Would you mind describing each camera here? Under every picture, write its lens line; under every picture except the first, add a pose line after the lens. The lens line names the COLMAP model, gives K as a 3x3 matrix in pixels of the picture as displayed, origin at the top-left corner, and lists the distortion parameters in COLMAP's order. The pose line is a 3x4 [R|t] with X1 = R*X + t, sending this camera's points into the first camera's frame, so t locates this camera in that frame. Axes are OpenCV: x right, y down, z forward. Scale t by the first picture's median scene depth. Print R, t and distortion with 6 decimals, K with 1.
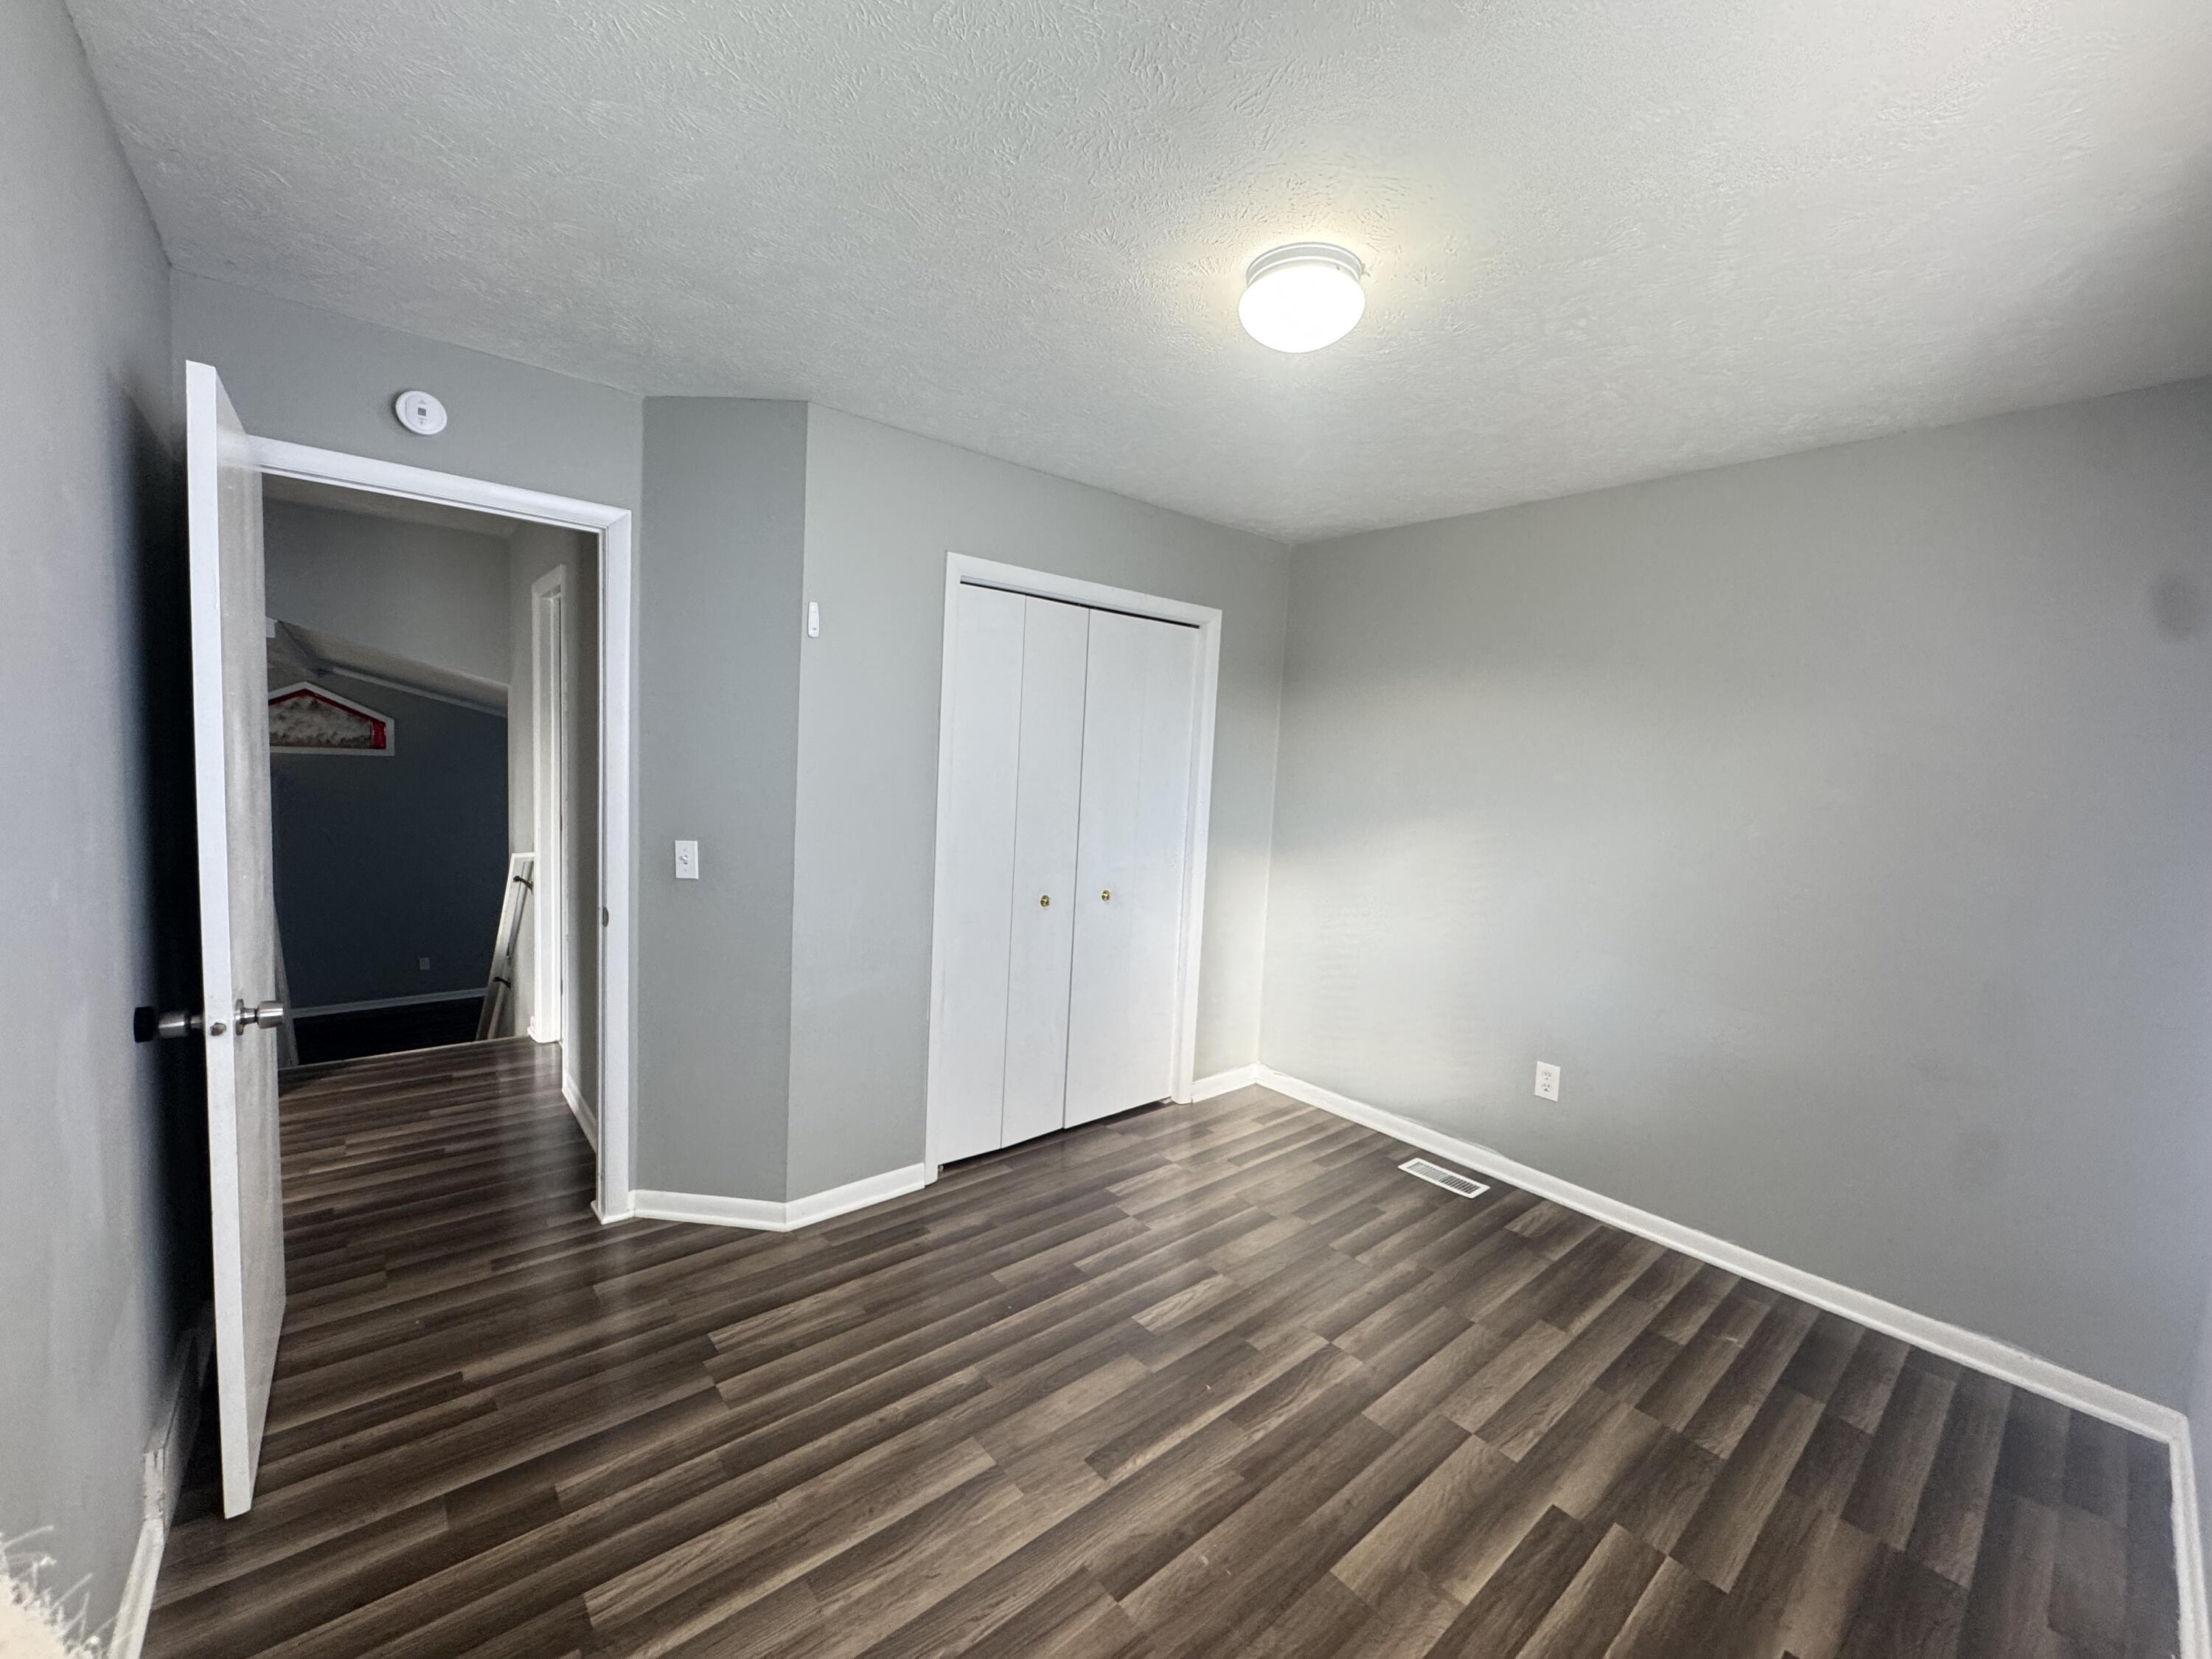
lens RADIAL K [[887.8, 0, 1109.2], [0, 887.8, 828.5], [0, 0, 1]] dist [0.000311, -0.000128]
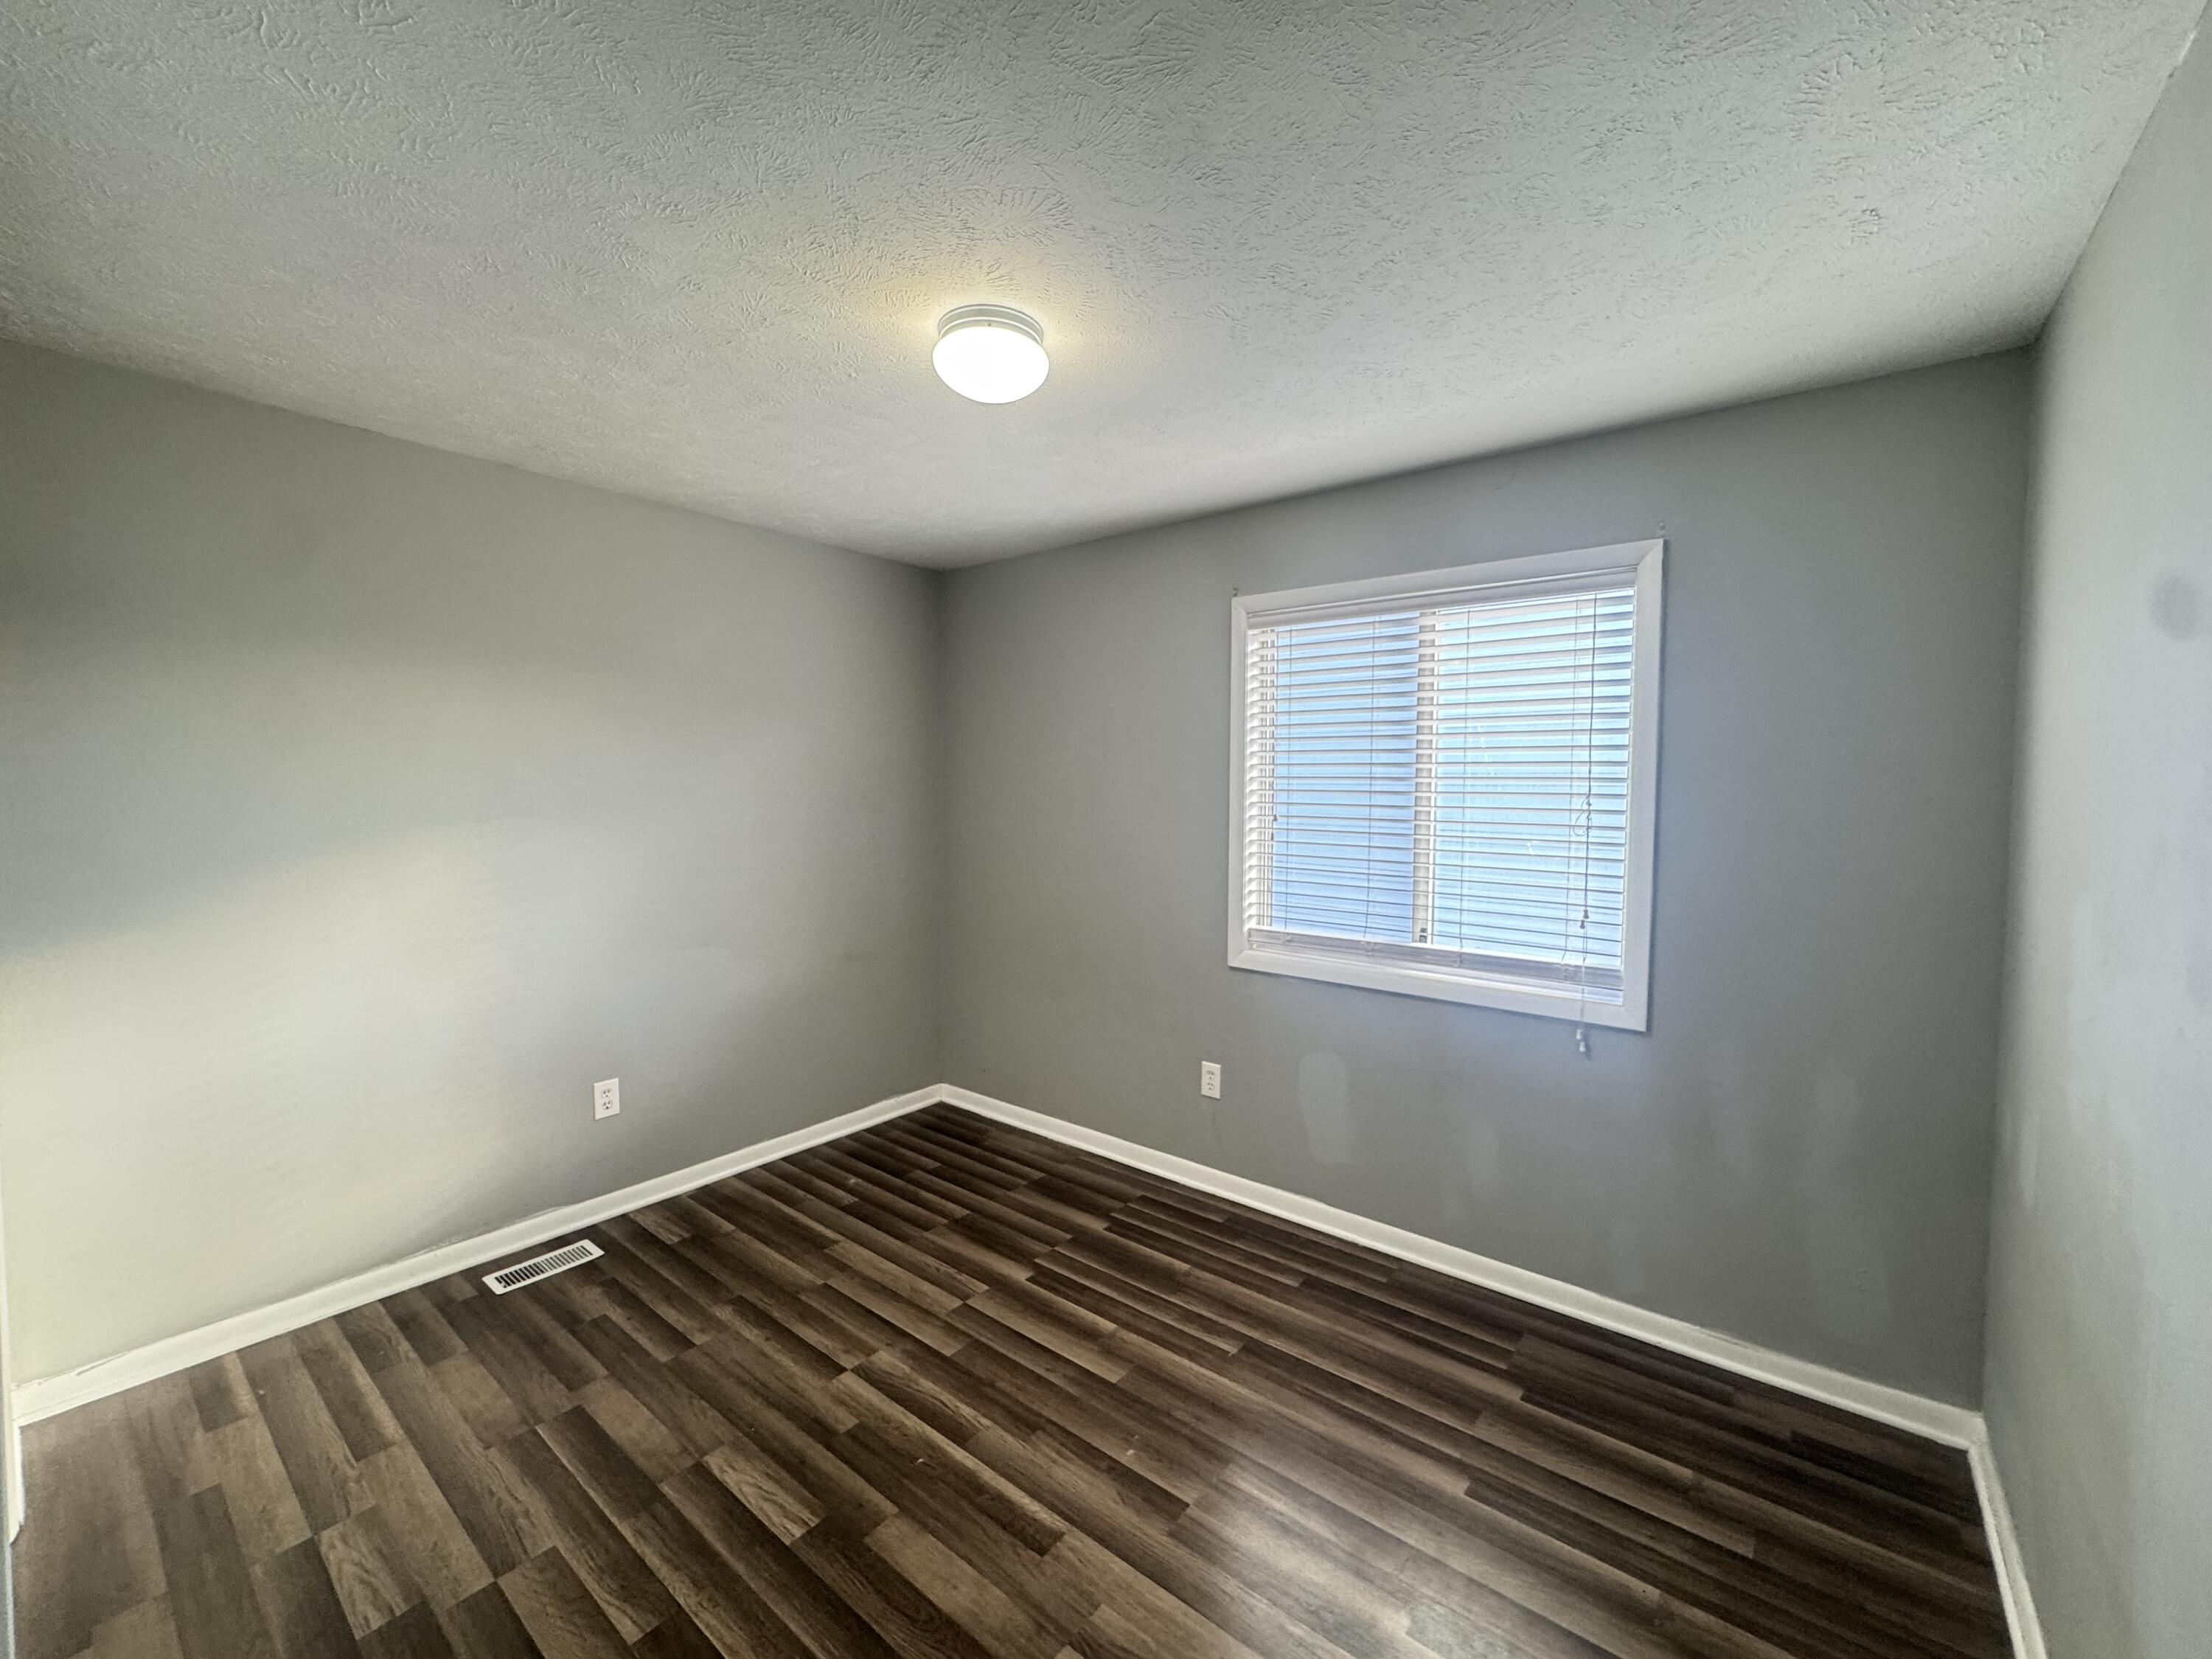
lens RADIAL K [[887.8, 0, 1106.8], [0, 887.8, 815.5], [0, 0, 1]] dist [0.000311, -0.000128]
pose [[-0.187717, -0.083284, 0.978686, -0.686204], [0.060240, 0.993547, 0.096103, -0.102854], [-0.980374, 0.076997, -0.181489, 0.820317]]
